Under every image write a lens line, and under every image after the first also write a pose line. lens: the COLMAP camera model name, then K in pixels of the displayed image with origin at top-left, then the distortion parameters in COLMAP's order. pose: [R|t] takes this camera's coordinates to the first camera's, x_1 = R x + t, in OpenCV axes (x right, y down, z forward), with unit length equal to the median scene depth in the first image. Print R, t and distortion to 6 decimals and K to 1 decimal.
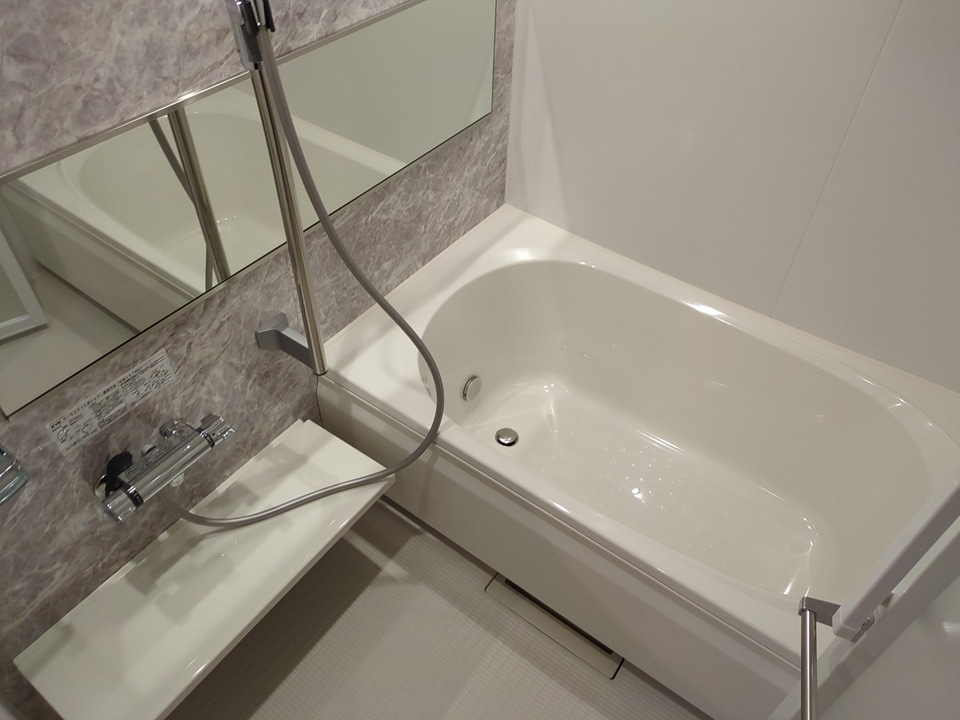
lens RADIAL K [[710.9, 0, 484.2], [0, 710.9, 364.6], [0, 0, 1]] dist [0.050827, -0.047973]
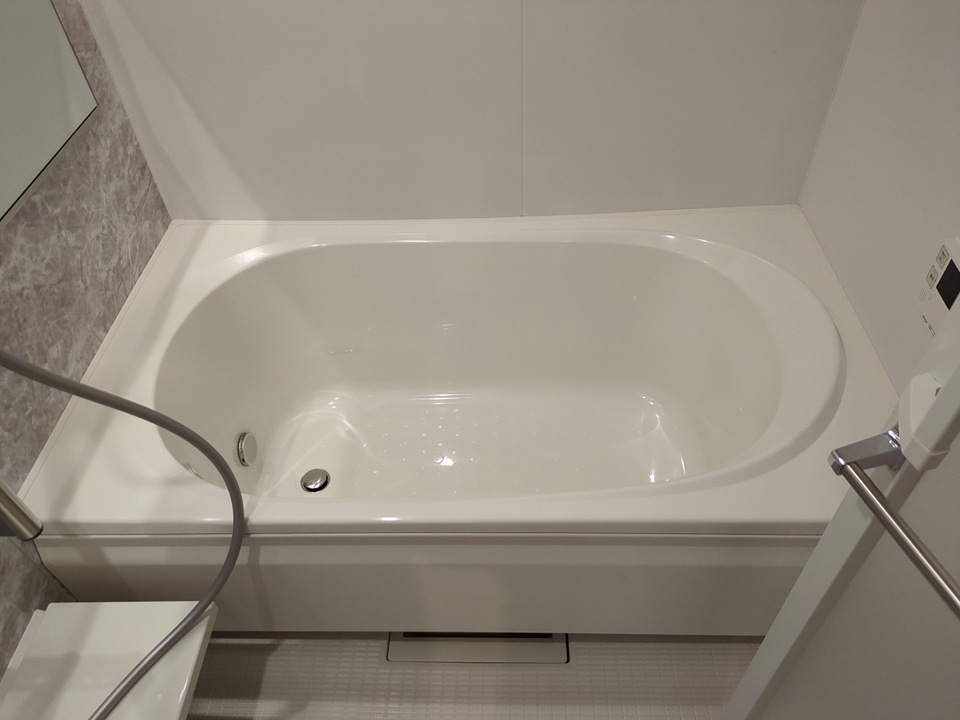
lens RADIAL K [[710.9, 0, 484.2], [0, 710.9, 364.6], [0, 0, 1]] dist [0.050827, -0.047973]
pose [[0.821946, -0.449620, 0.349638, -0.042131], [0.450693, 0.888773, 0.083414, 0.003697], [-0.348254, 0.089018, 0.933164, 0.188243]]
